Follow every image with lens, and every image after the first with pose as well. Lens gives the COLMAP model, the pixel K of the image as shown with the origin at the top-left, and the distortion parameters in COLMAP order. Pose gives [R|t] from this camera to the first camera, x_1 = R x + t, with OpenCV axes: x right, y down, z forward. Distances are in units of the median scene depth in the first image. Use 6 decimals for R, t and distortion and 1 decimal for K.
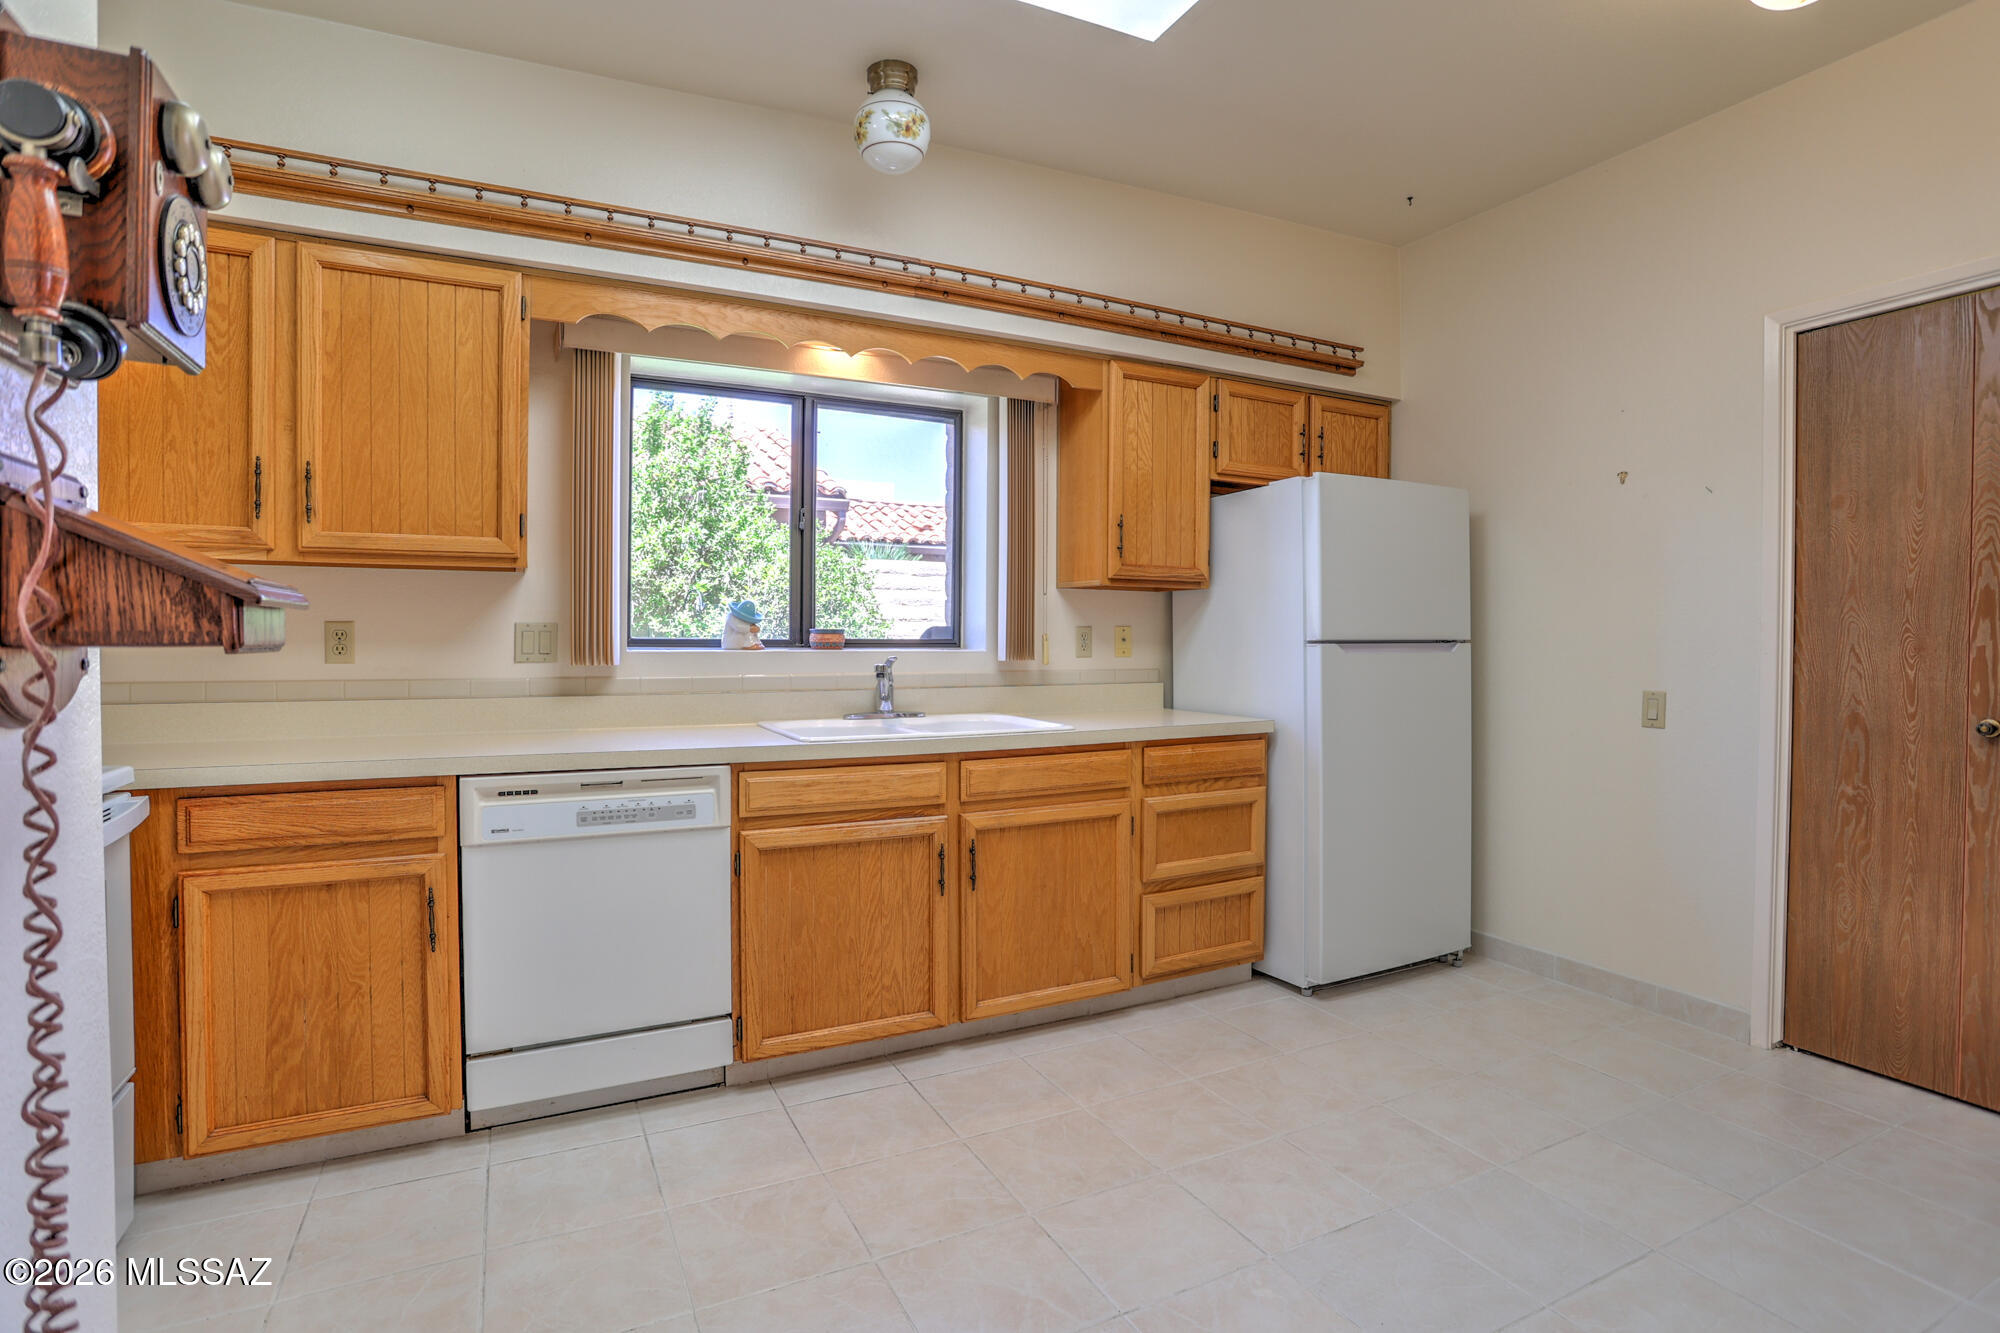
lens RADIAL K [[976.2, 0, 1007.5], [0, 976.2, 649.7], [0, 0, 1]] dist [-0.063028, 0.025357]
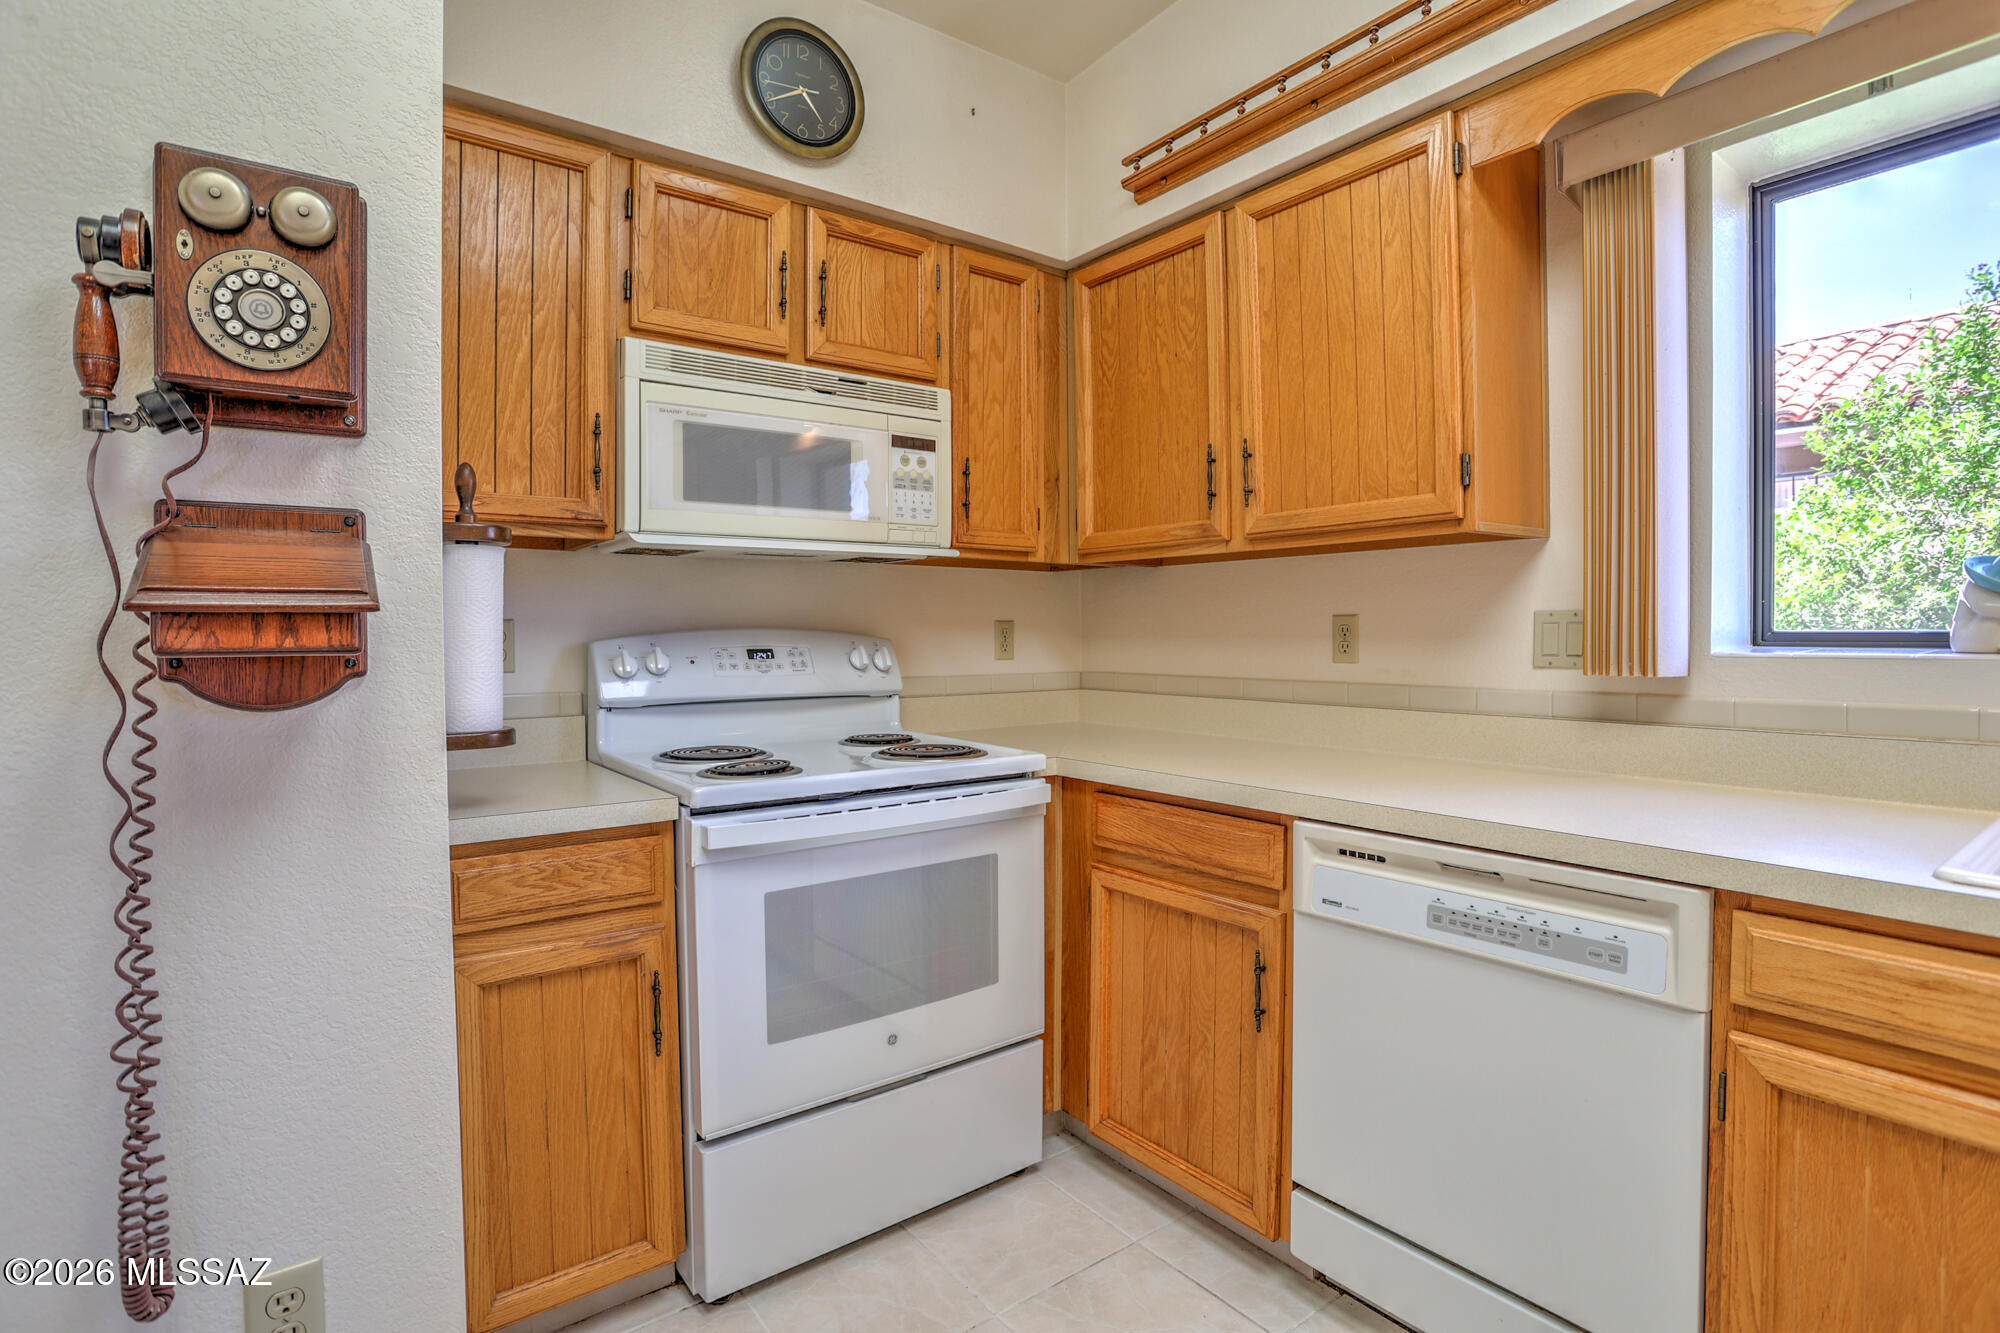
lens RADIAL K [[976.2, 0, 996.0], [0, 976.2, 650.6], [0, 0, 1]] dist [-0.063028, 0.025357]
pose [[0.174378, 0.014243, -0.984576, 0.103184], [-0.003107, 0.999898, 0.013914, -0.007135], [0.984674, 0.000633, 0.174404, 0.468777]]
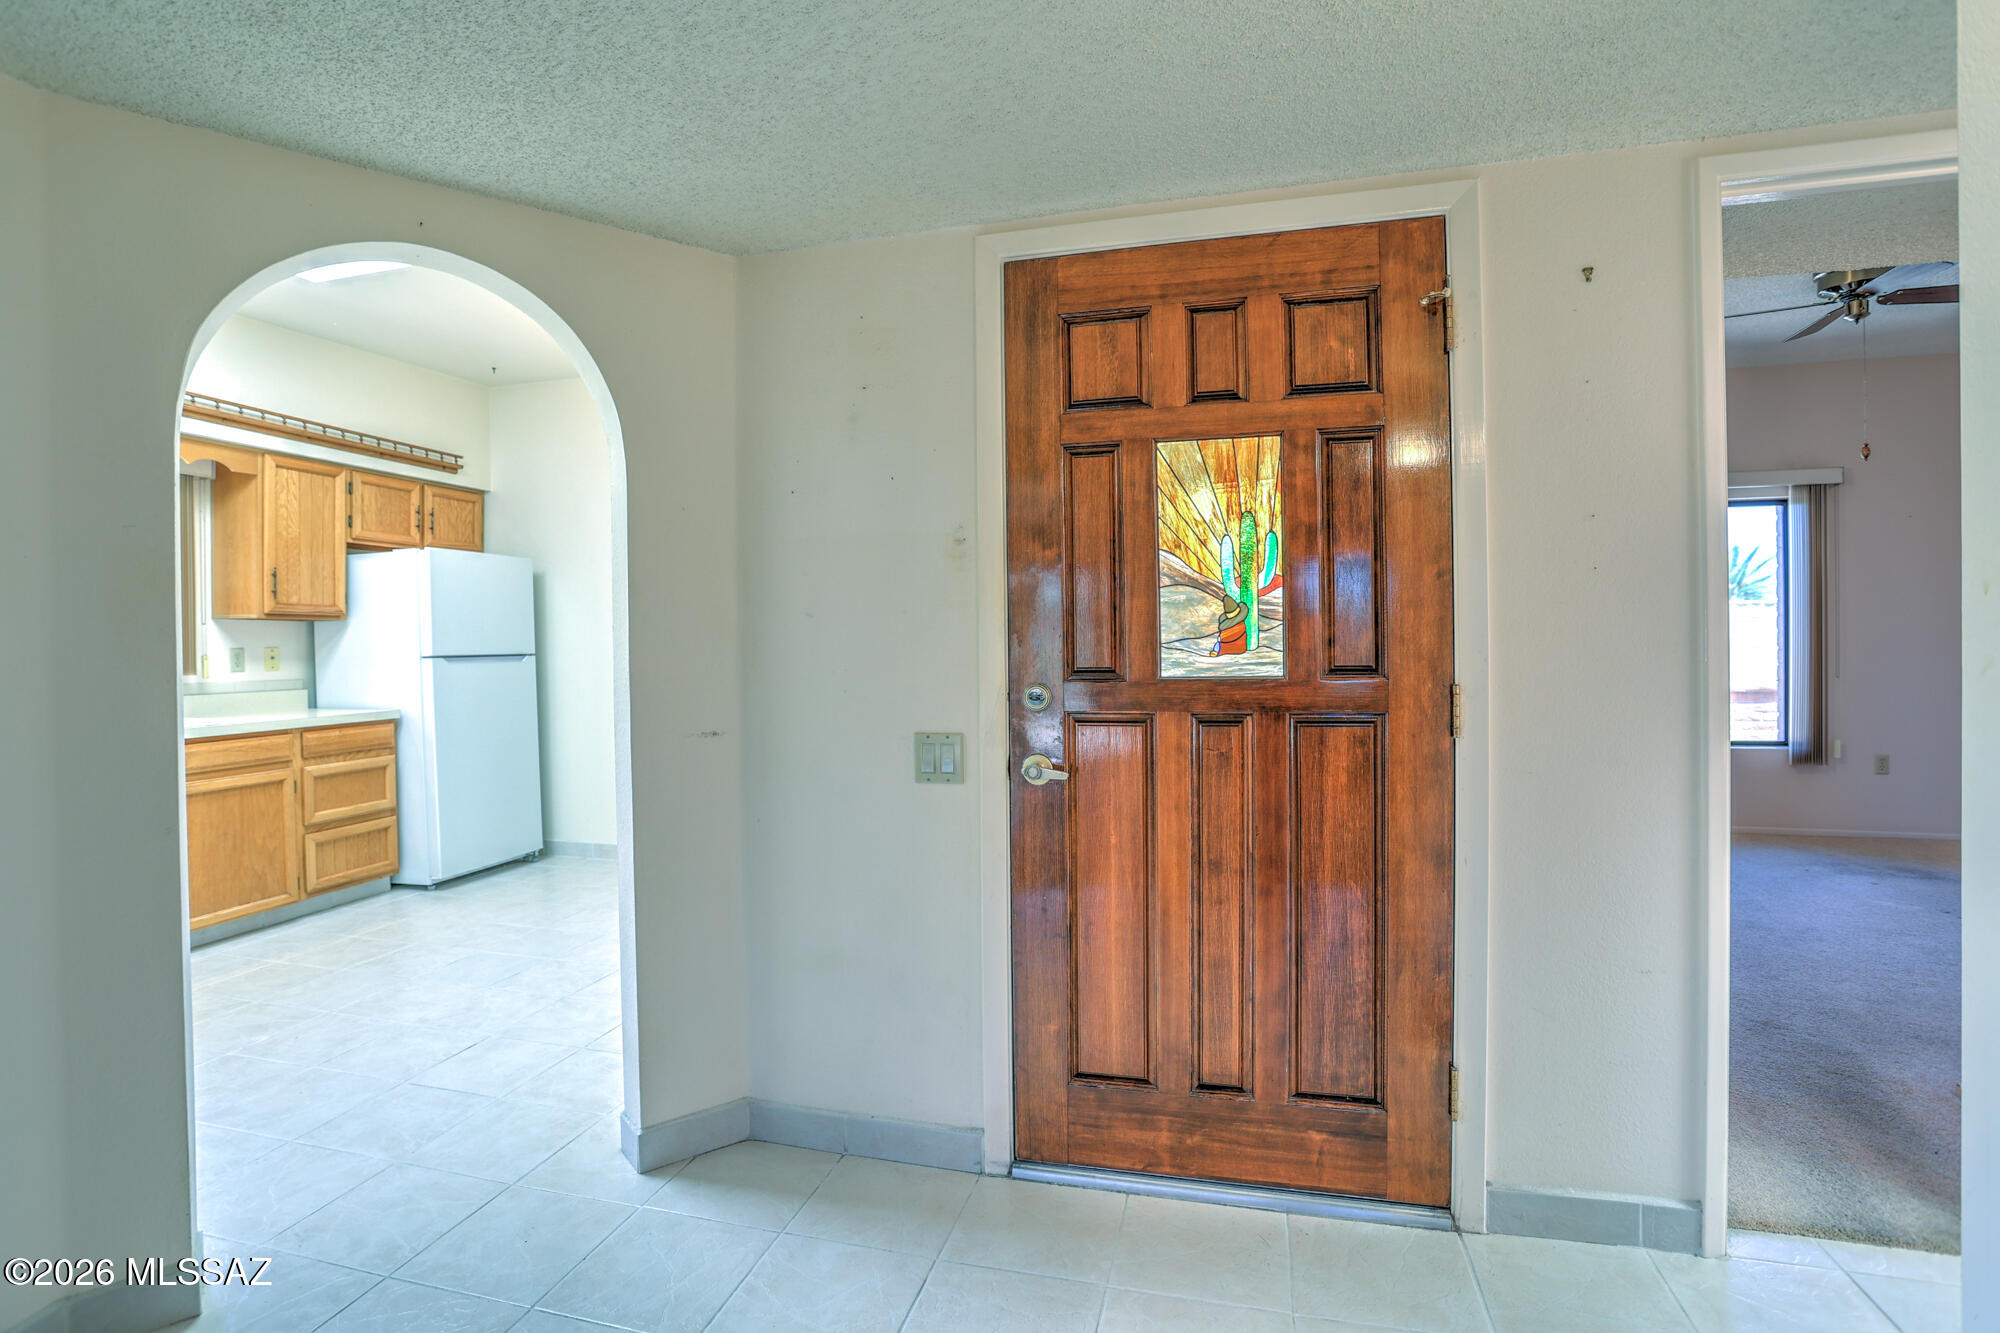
lens RADIAL K [[976.2, 0, 978.9], [0, 976.2, 659.4], [0, 0, 1]] dist [-0.063028, 0.025357]
pose [[0.685252, -0.019735, 0.728039, -0.203608], [0.020914, 0.999754, 0.007416, 0.002677], [-0.728006, 0.010144, 0.685496, -0.721131]]
